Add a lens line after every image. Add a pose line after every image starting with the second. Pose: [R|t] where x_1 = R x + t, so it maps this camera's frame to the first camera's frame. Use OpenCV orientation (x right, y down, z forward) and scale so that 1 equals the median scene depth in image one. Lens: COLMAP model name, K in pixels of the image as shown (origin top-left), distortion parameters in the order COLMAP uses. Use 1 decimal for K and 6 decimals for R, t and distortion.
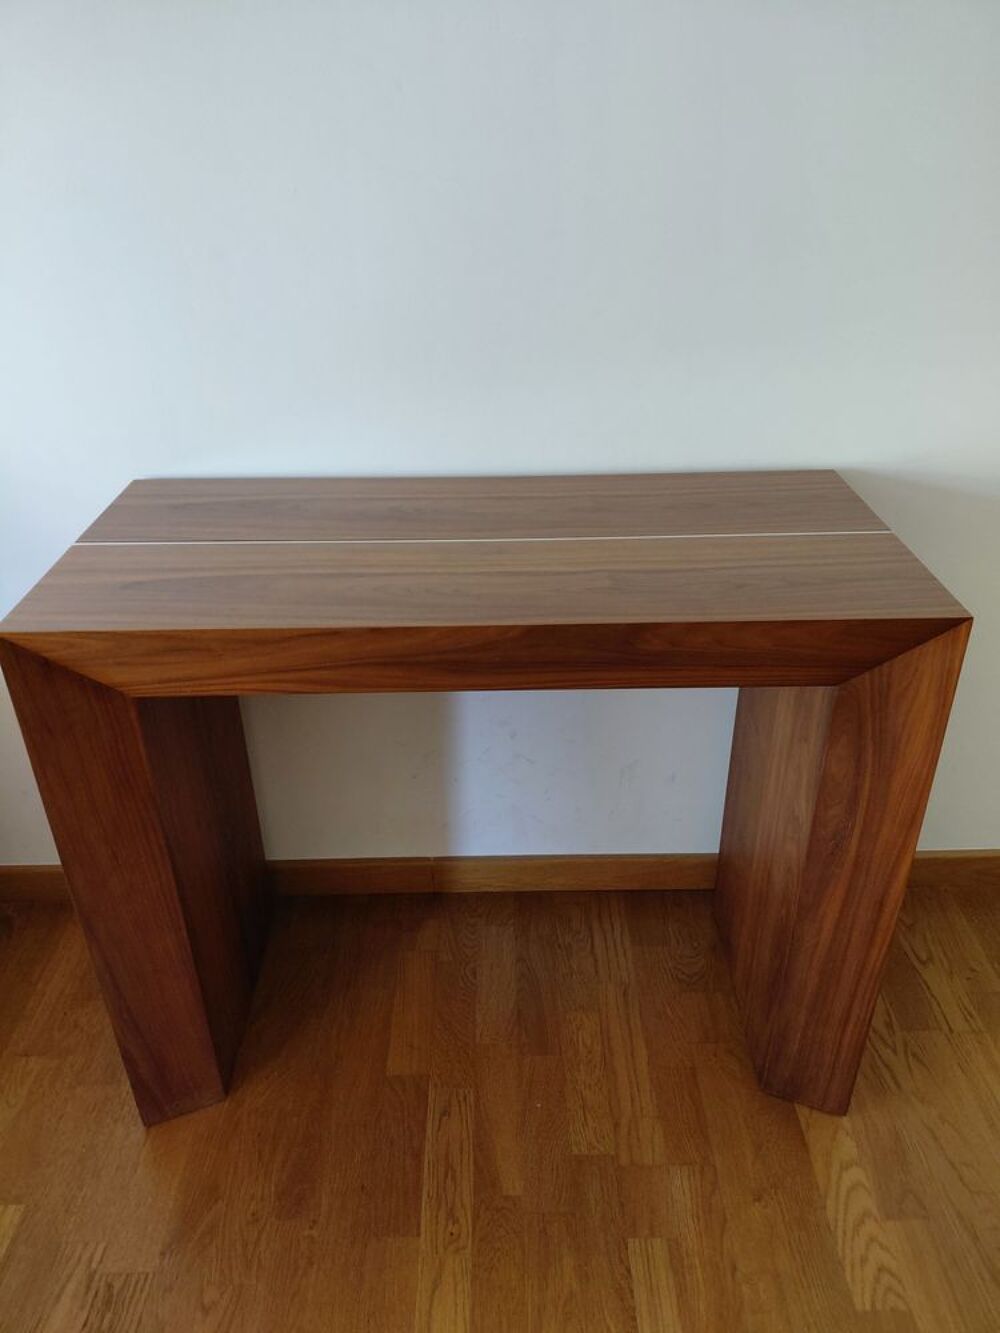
lens RADIAL K [[1016.6, 0, 500.0], [0, 1016.6, 666.5], [0, 0, 1]] dist [-0.059781, 0.037048]
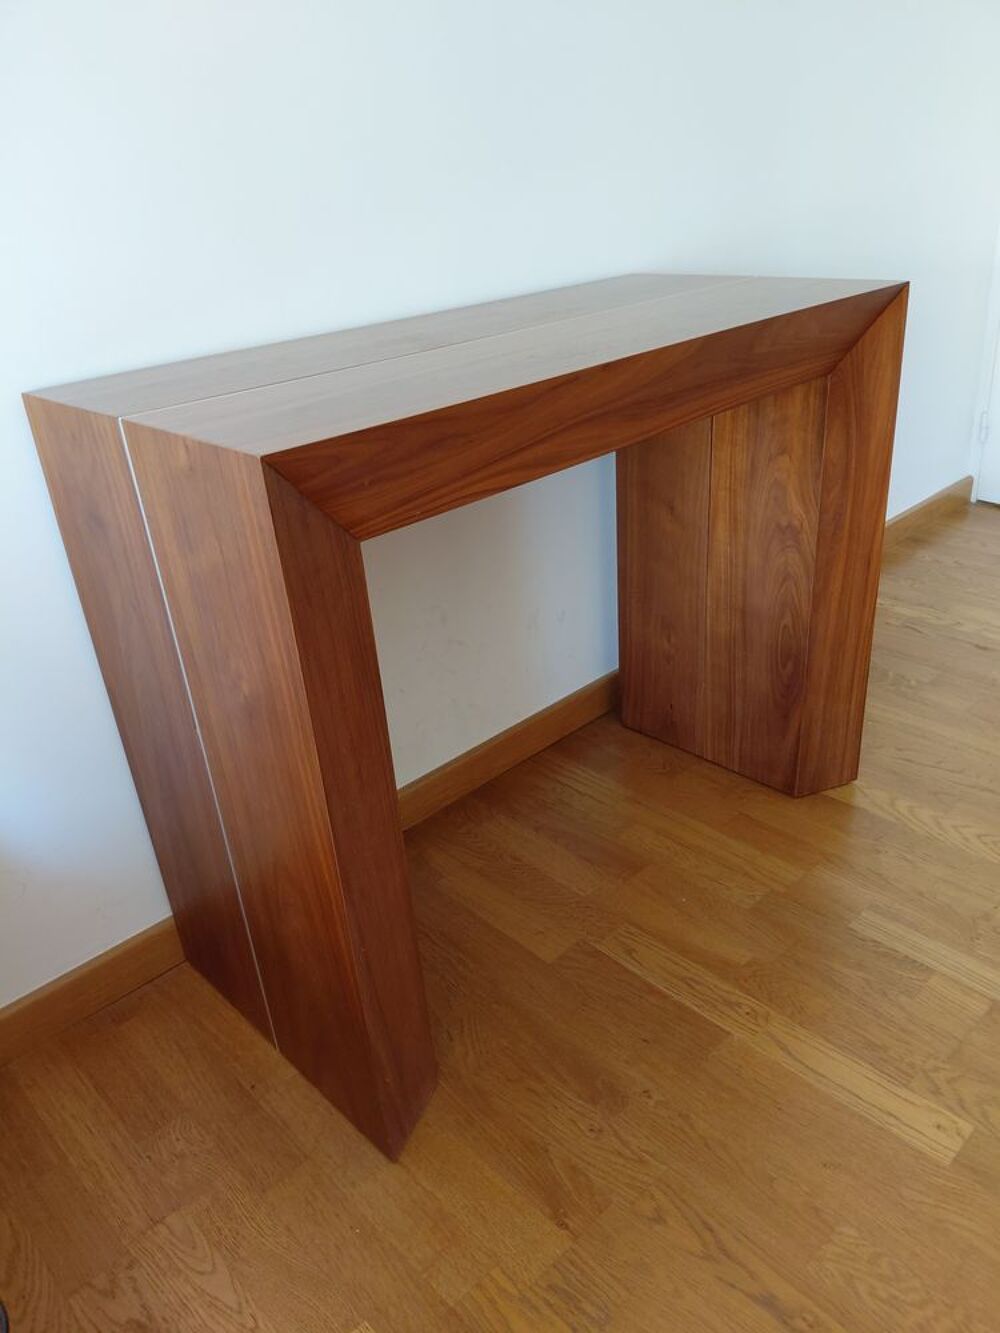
lens RADIAL K [[982.9, 0, 500.0], [0, 982.9, 666.5], [0, 0, 1]] dist [0.033868, -0.106544]
pose [[0.735797, -0.348860, 0.580430, -0.677238], [0.396375, 0.916804, 0.048559, 0.112133], [-0.549081, 0.194338, 0.812861, 0.283504]]
